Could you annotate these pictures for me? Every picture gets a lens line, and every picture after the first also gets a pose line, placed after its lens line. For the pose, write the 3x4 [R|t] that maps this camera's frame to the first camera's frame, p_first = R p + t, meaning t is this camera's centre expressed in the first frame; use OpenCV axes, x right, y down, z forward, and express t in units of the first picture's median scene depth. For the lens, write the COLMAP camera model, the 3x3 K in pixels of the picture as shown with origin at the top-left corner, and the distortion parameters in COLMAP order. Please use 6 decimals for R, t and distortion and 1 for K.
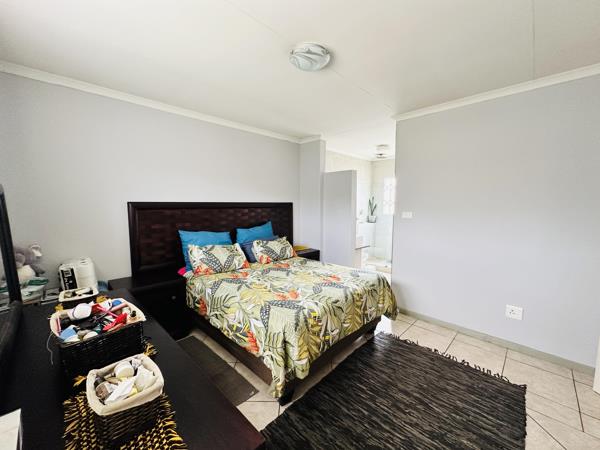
lens RADIAL K [[243.1, 0, 303.6], [0, 243.1, 228.5], [0, 0, 1]] dist [-0.002520, -0.000874]
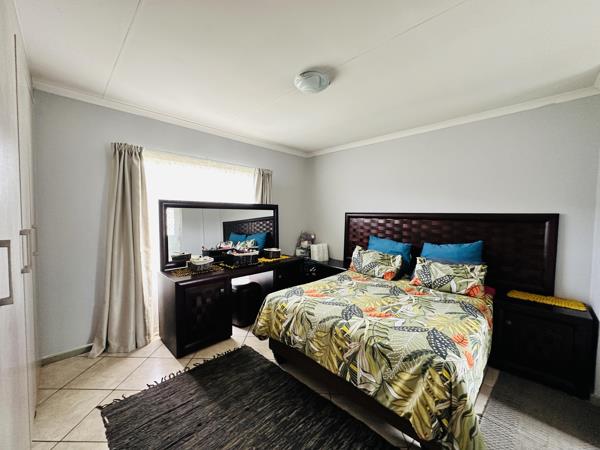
lens RADIAL K [[243.1, 0, 300.4], [0, 243.1, 225.1], [0, 0, 1]] dist [-0.002520, -0.000874]
pose [[-0.024487, 0.040718, -0.998871, 0.811679], [-0.111477, 0.992827, 0.043205, -0.064320], [0.993465, 0.112409, -0.019772, 0.704070]]
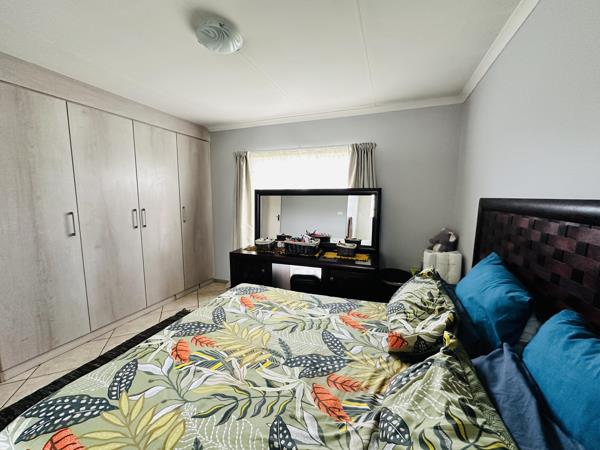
lens RADIAL K [[243.1, 0, 300.2], [0, 243.1, 226.0], [0, 0, 1]] dist [-0.002520, -0.000874]
pose [[-0.926990, 0.036159, -0.373340, -0.098394], [-0.045118, 0.977366, 0.206686, -0.172161], [0.372363, 0.208440, -0.904377, 1.580833]]
